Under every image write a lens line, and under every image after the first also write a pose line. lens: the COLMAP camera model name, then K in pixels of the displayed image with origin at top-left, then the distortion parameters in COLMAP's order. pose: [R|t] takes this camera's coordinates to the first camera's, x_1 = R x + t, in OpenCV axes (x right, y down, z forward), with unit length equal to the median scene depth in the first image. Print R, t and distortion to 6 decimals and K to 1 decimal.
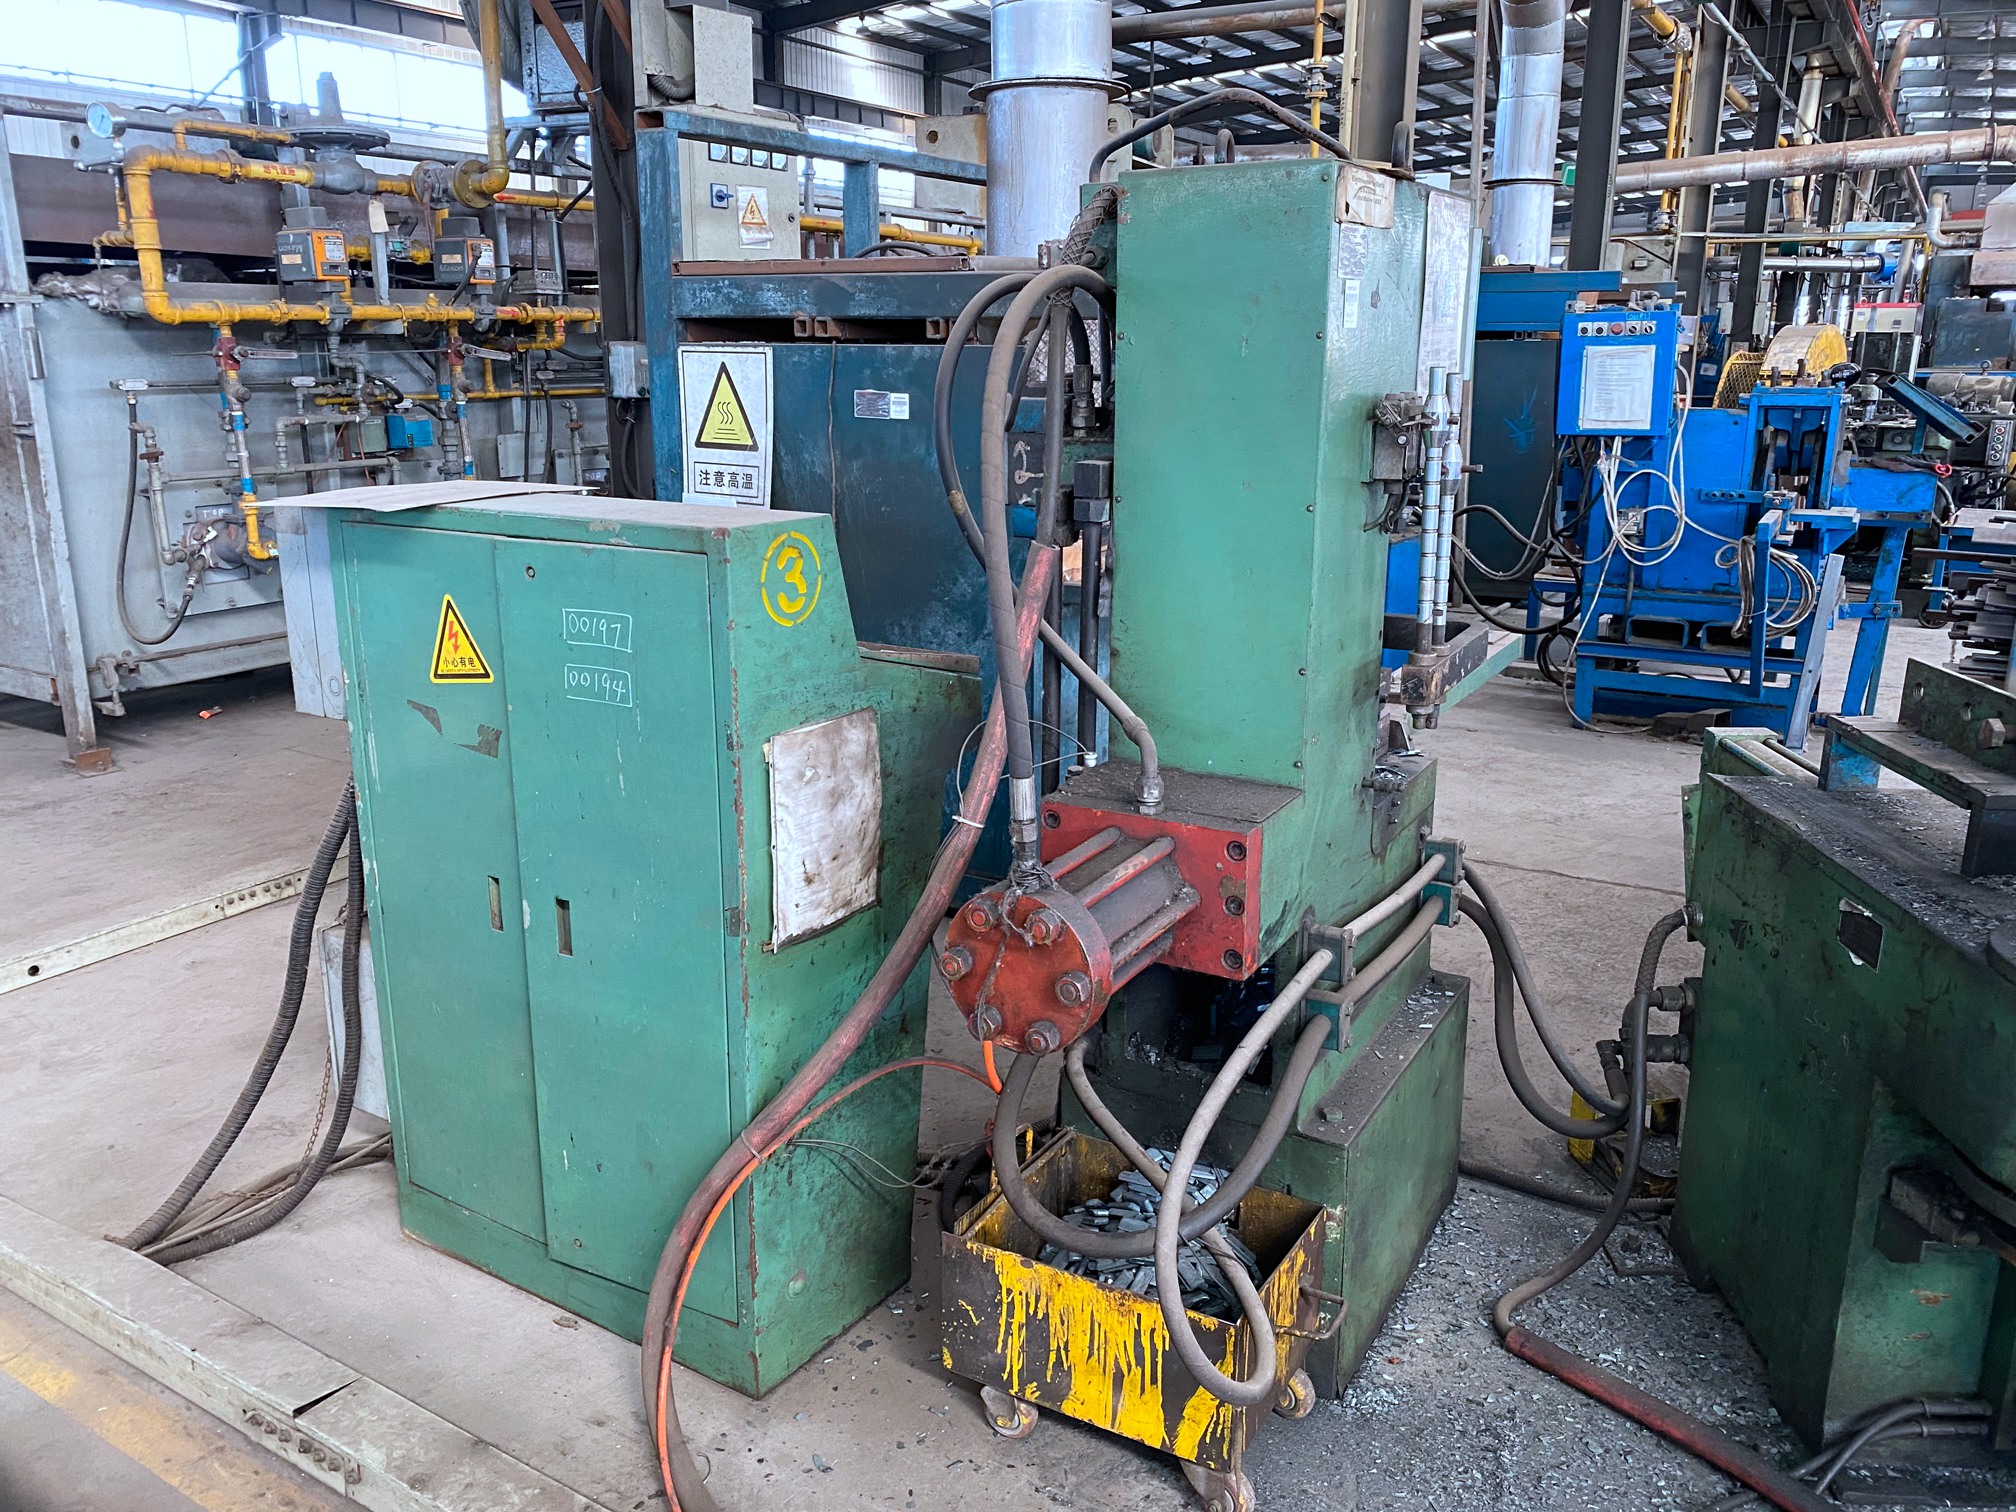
lens RADIAL K [[1529.3, 0, 1014.5], [0, 1529.3, 728.4], [0, 0, 1]] dist [0.035403, -0.029792]
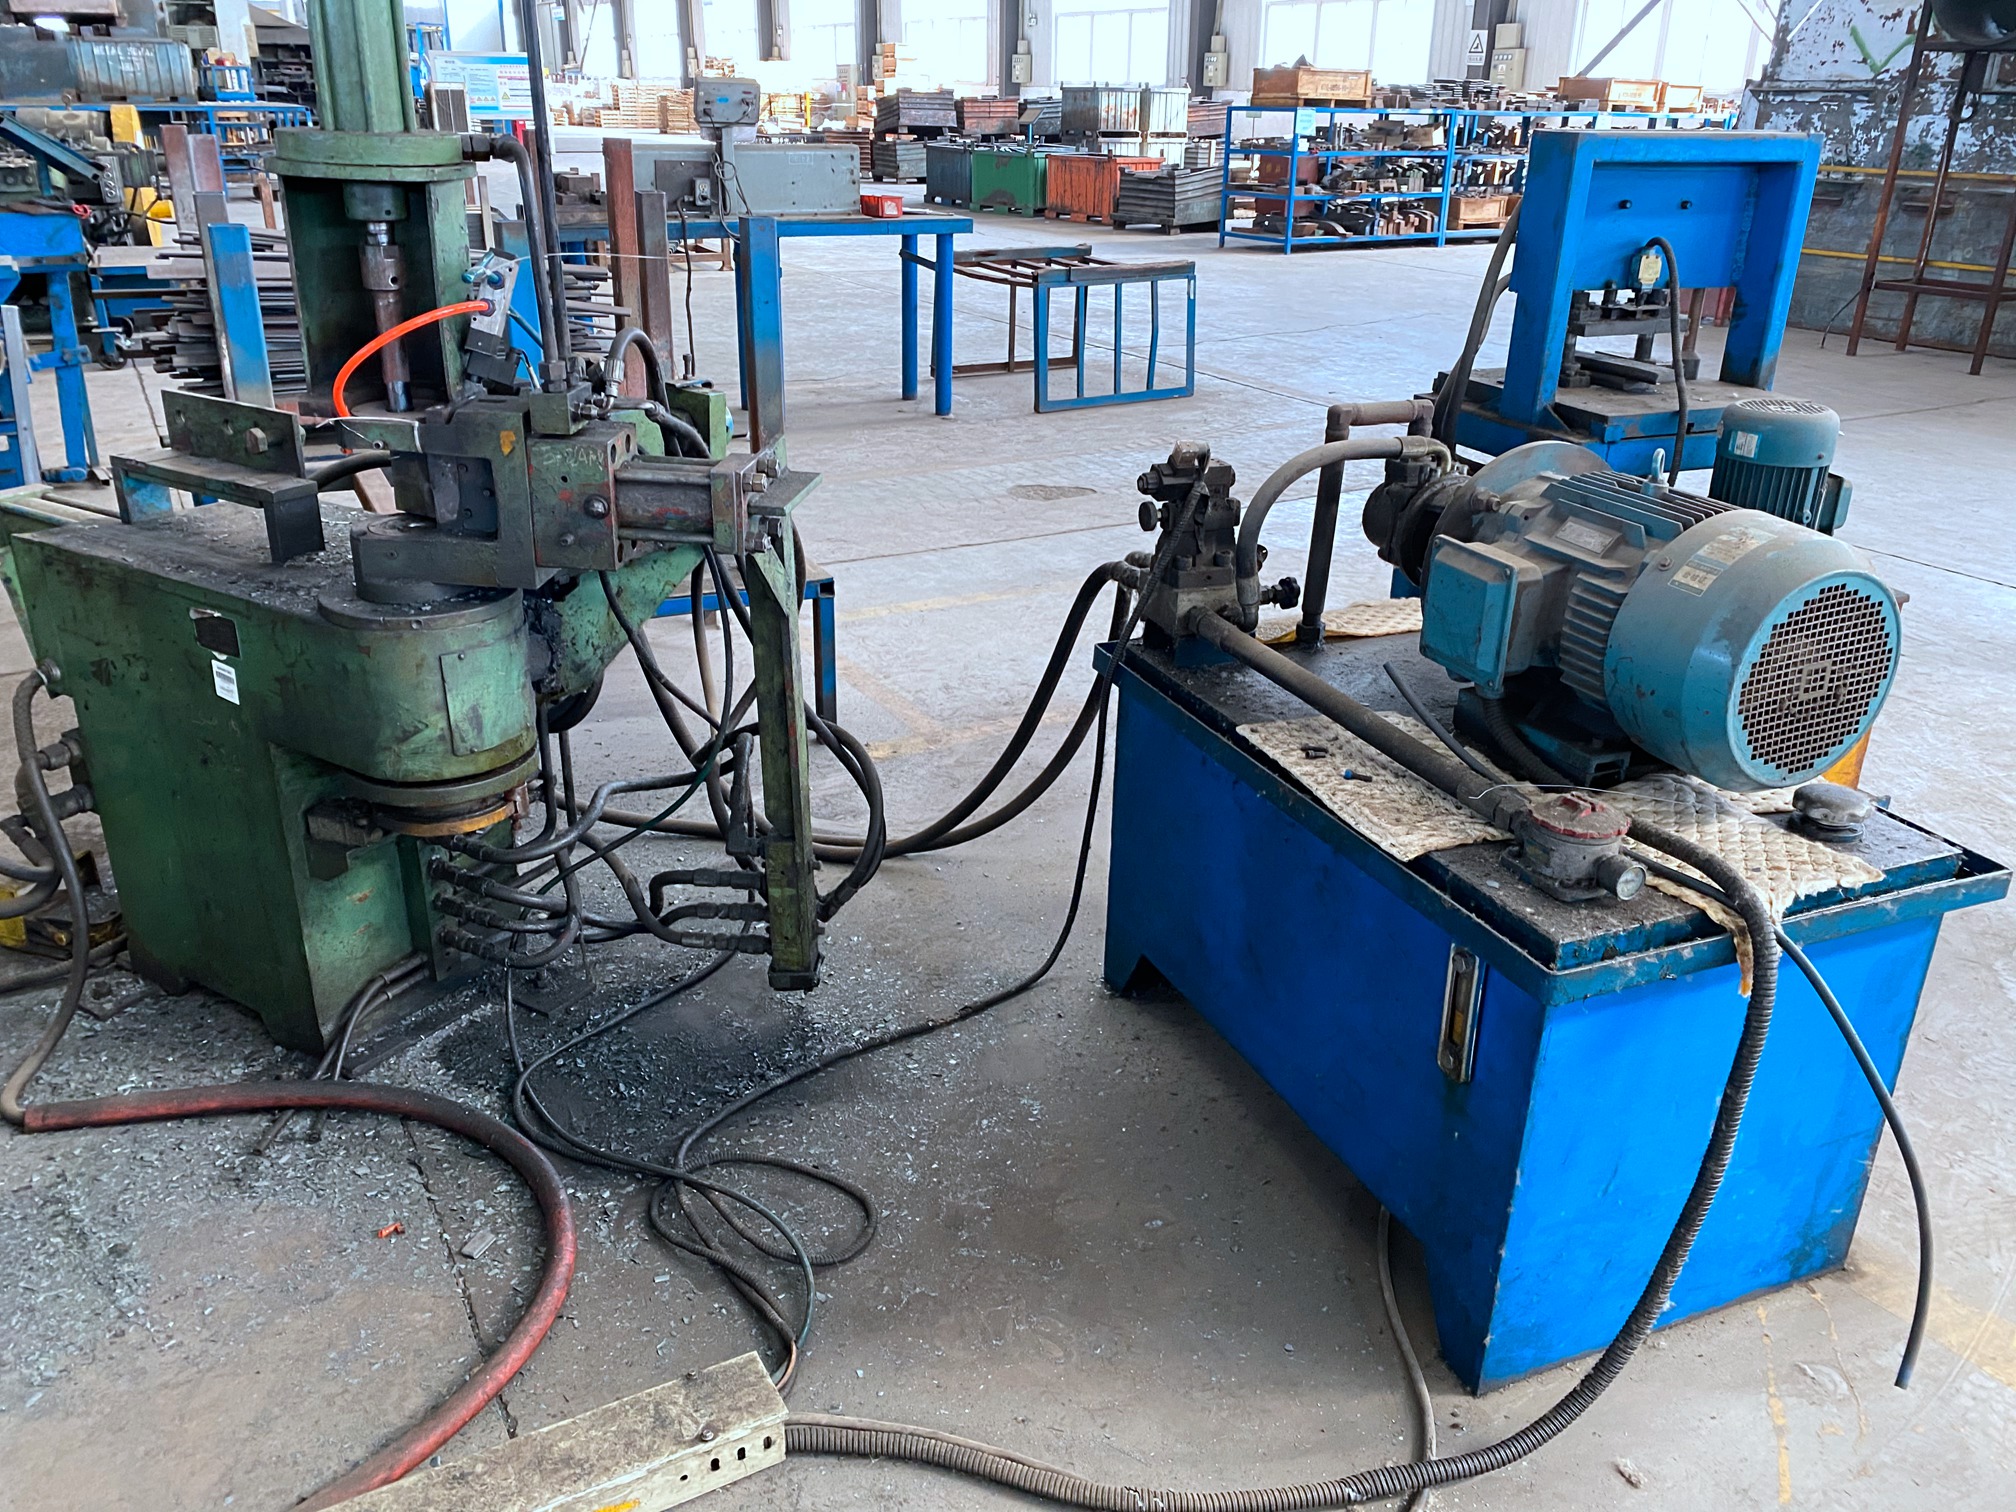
lens RADIAL K [[1529.3, 0, 1014.5], [0, 1529.3, 728.4], [0, 0, 1]] dist [0.035403, -0.029792]
pose [[0.471170, -0.333361, 0.816621, -0.112427], [0.199443, 0.942116, 0.269517, 0.006902], [-0.859198, 0.035881, 0.510384, -0.084035]]
